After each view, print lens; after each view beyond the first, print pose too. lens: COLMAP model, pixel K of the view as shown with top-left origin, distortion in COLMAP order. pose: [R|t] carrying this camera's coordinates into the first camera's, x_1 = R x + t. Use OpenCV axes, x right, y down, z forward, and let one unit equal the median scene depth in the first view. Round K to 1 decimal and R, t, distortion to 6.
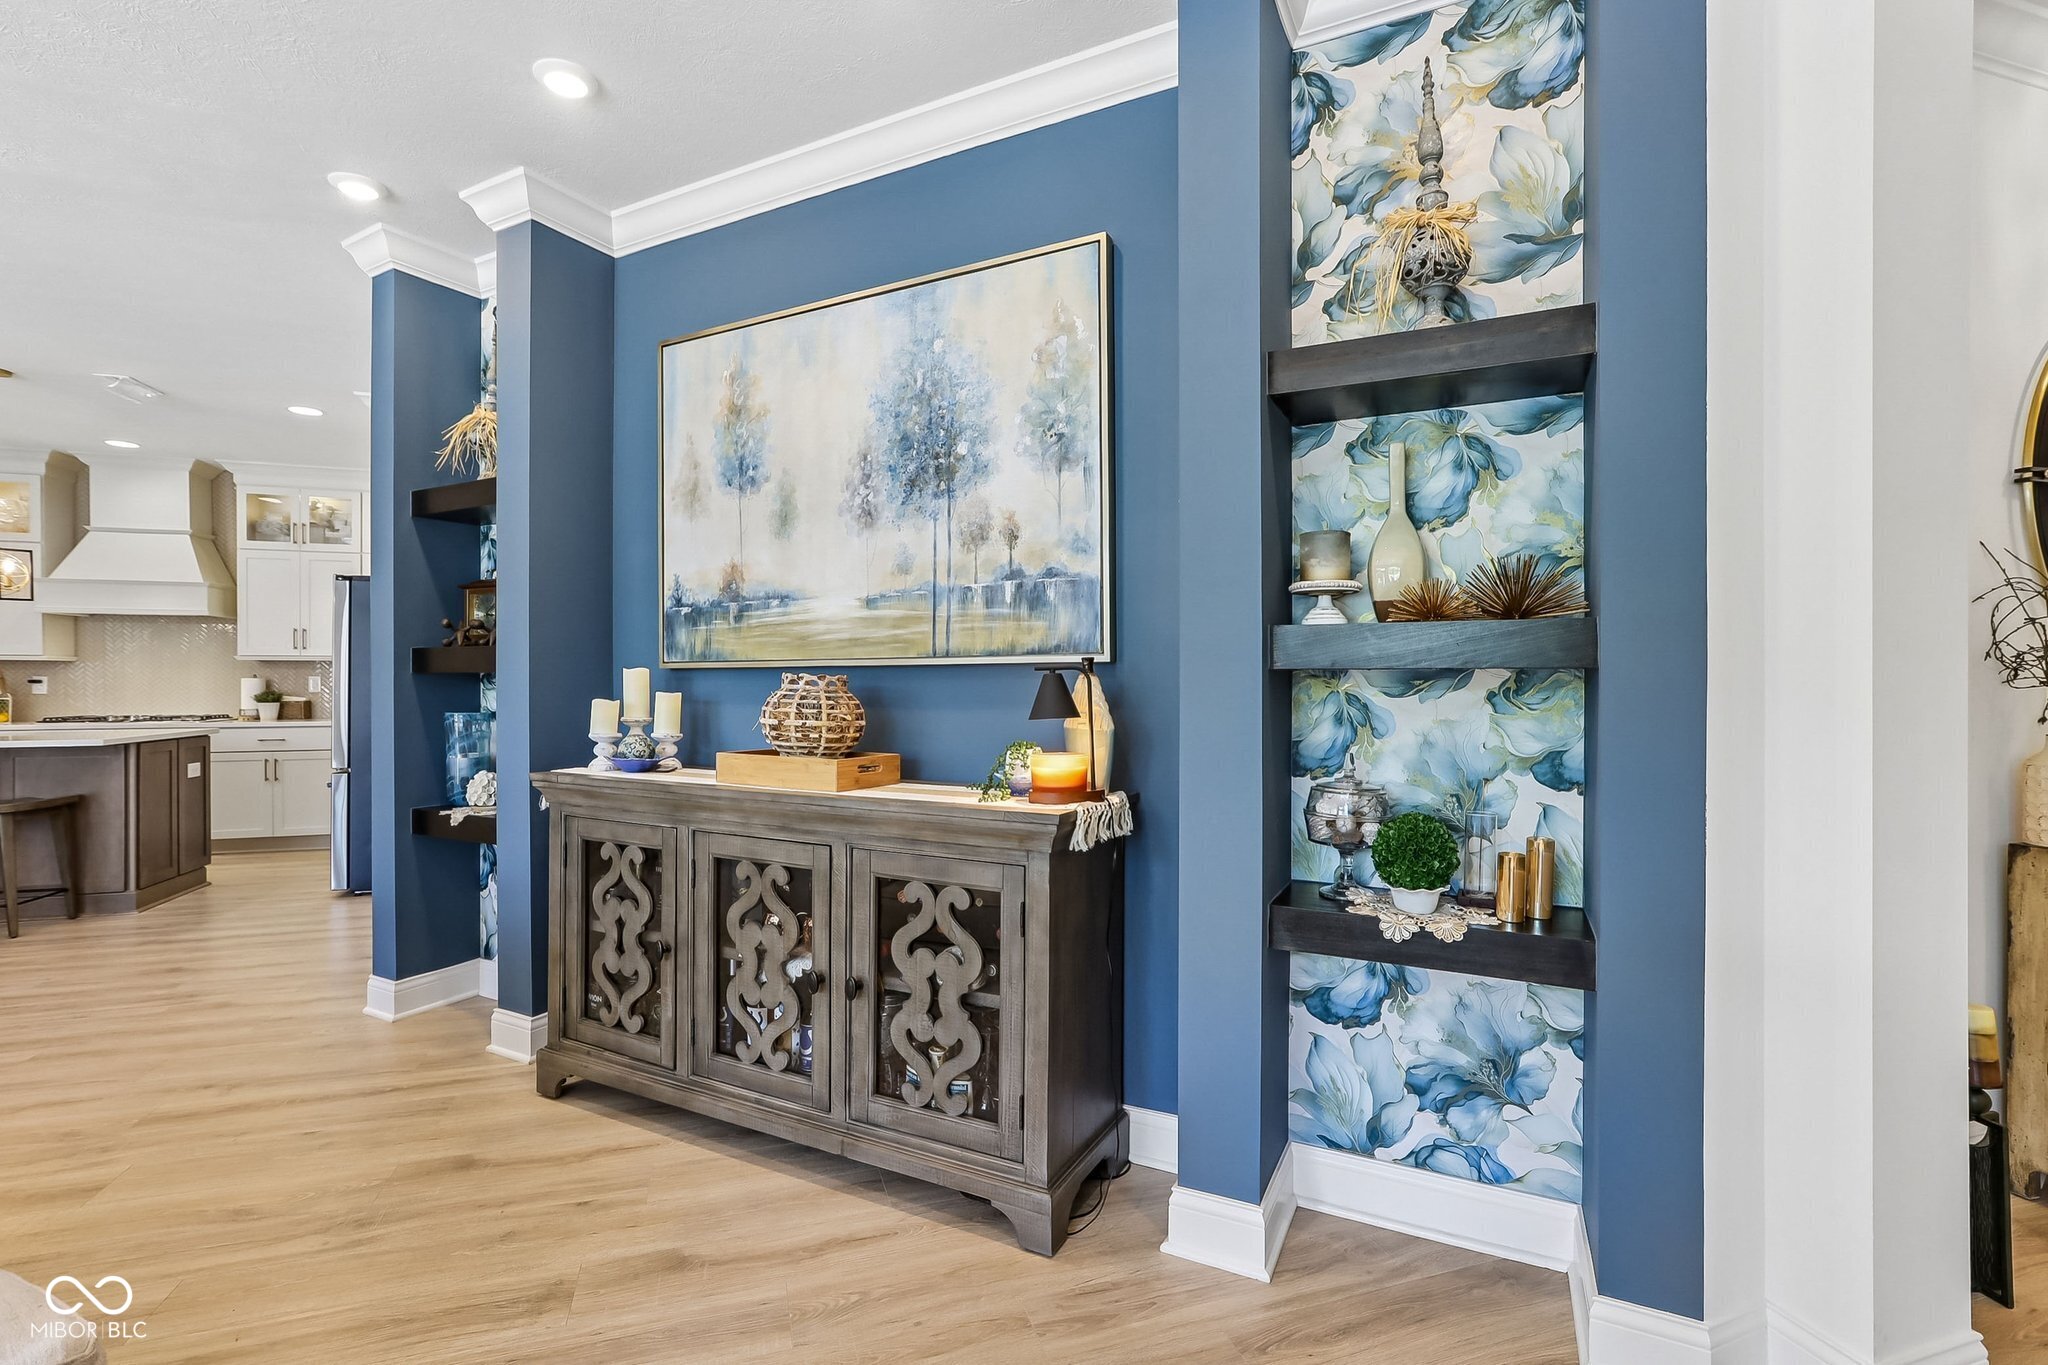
lens RADIAL K [[924.2, 0, 1050.3], [0, 924.2, 690.1], [0, 0, 1]] dist [-0.033996, 0.010518]
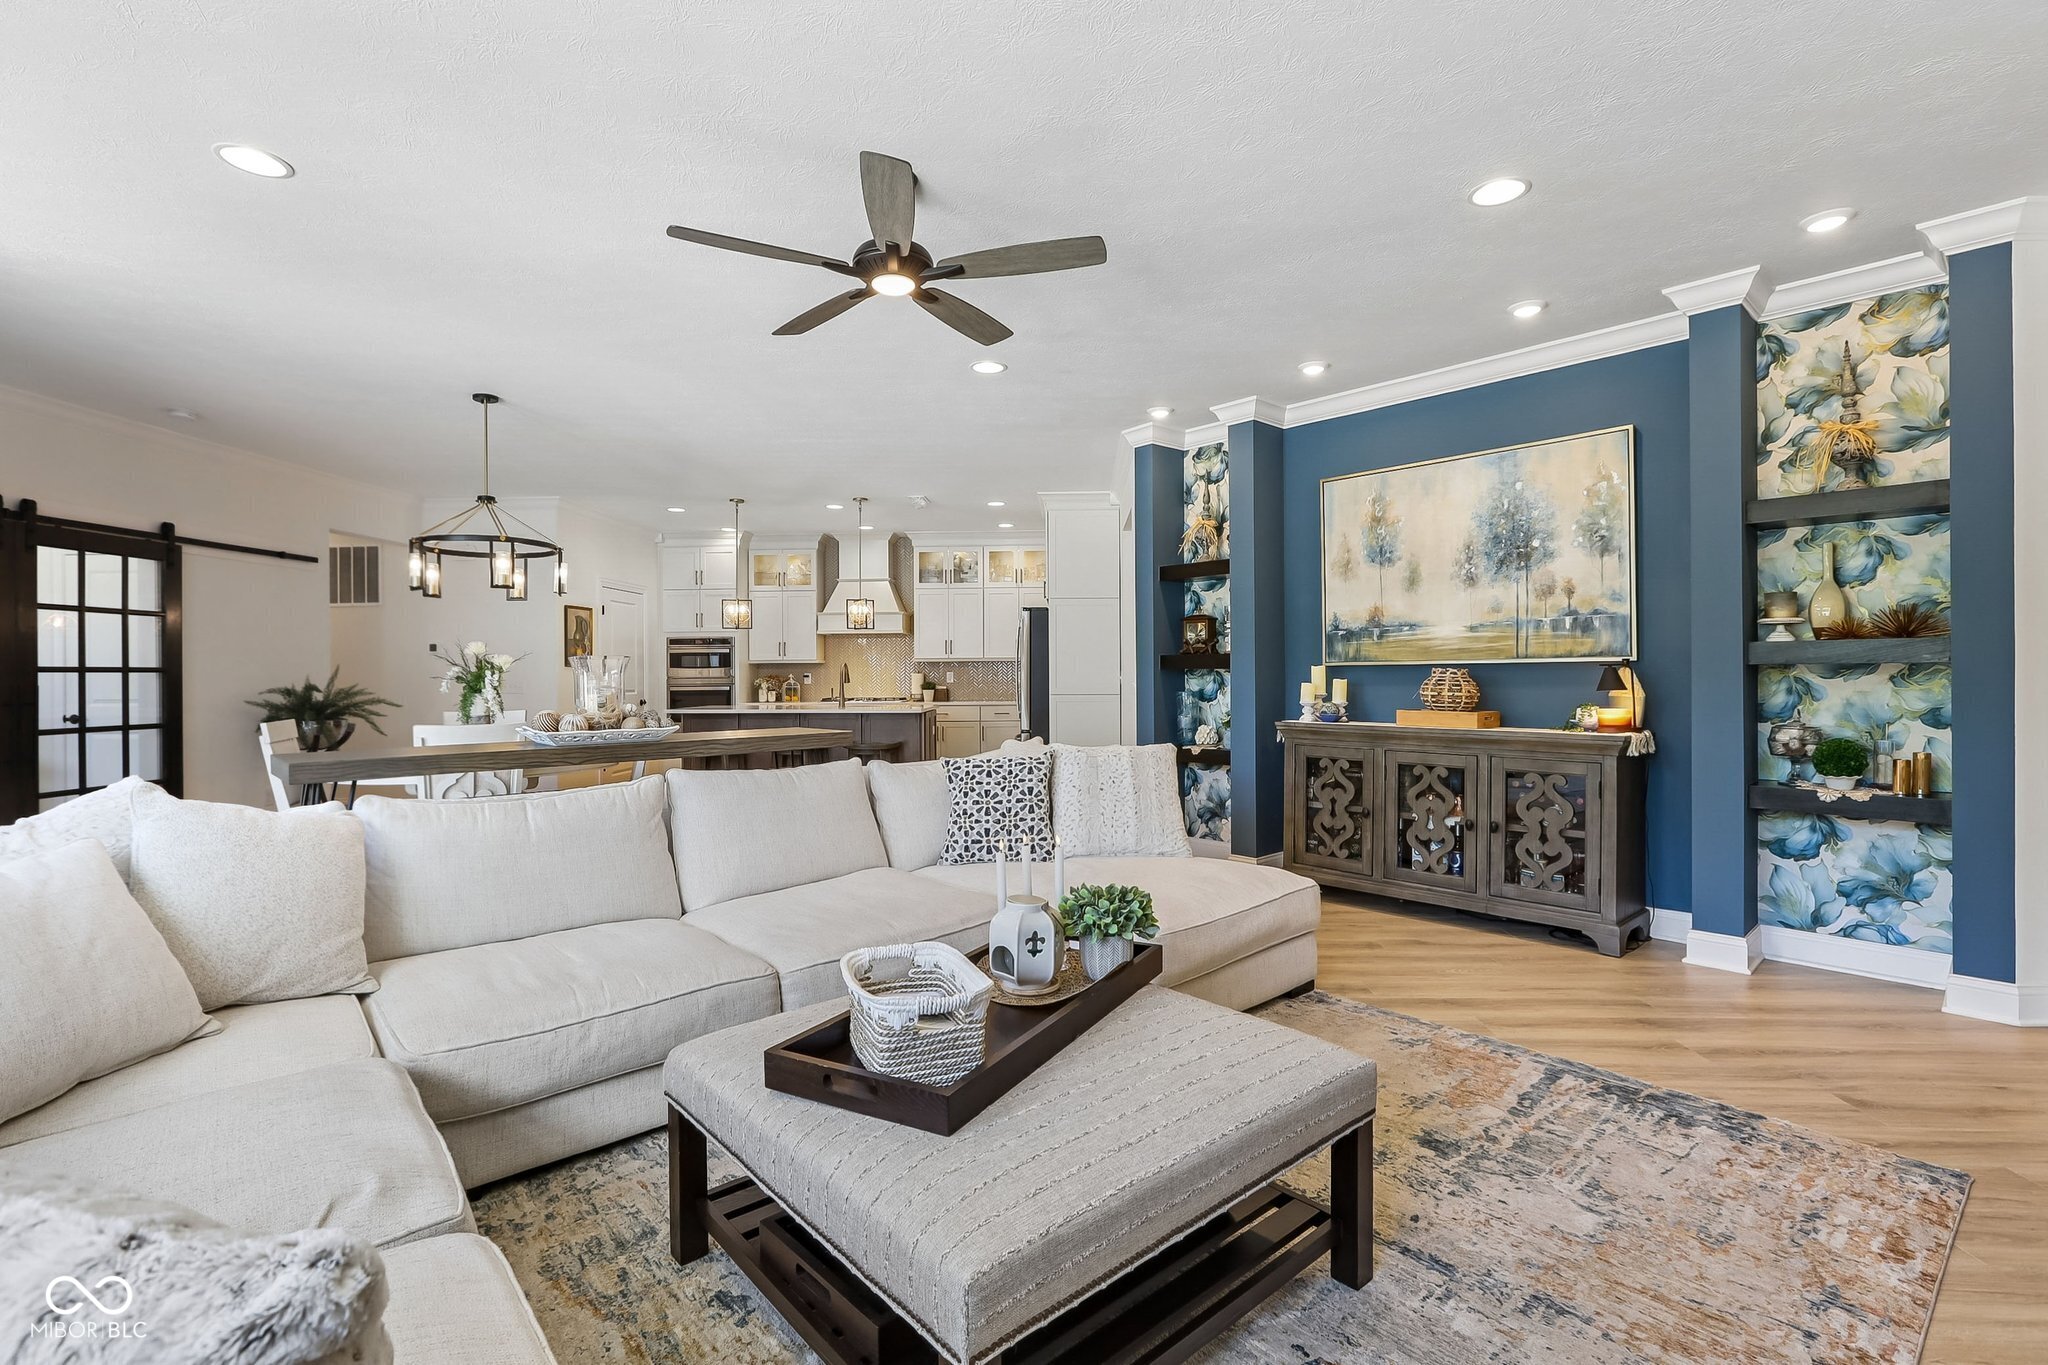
lens RADIAL K [[940.9, 0, 1017.4], [0, 940.9, 677.1], [0, 0, 1]] dist [-0.041258, 0.015997]
pose [[0.924401, -0.003798, -0.381404, -0.333342], [0.001220, 0.999975, -0.006999, 0.011638], [0.381421, 0.006004, 0.924382, -1.043258]]
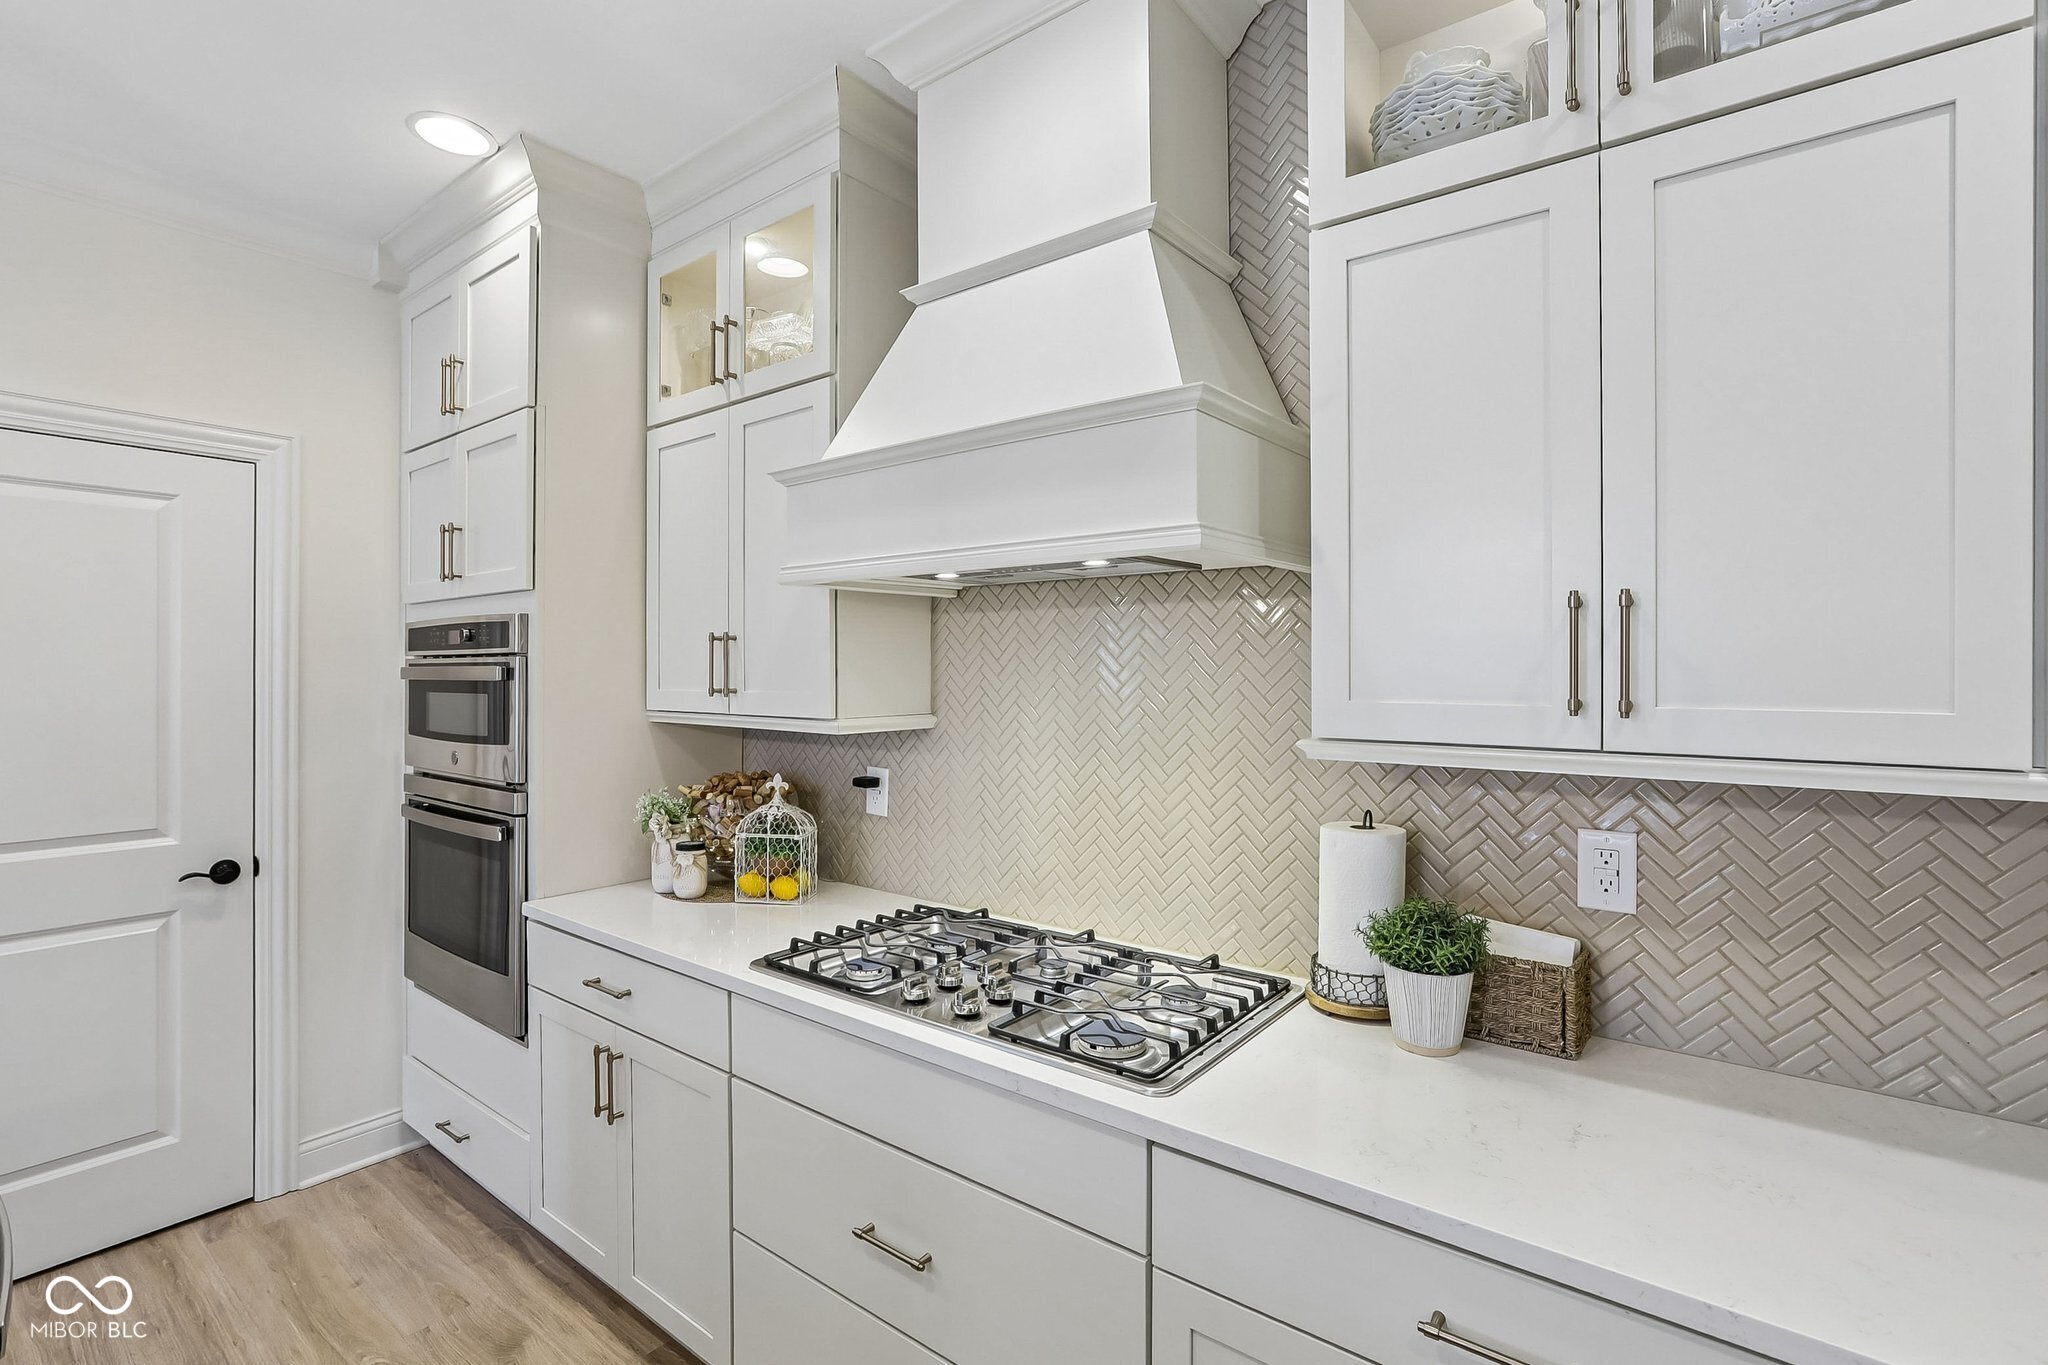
lens RADIAL K [[940.9, 0, 1037.5], [0, 940.9, 667.7], [0, 0, 1]] dist [-0.041258, 0.015997]
pose [[0.546895, -0.002439, -0.837198, -1.934971], [-0.008039, 0.999934, -0.008164, -0.134629], [0.837163, 0.011195, 0.546839, 2.133872]]
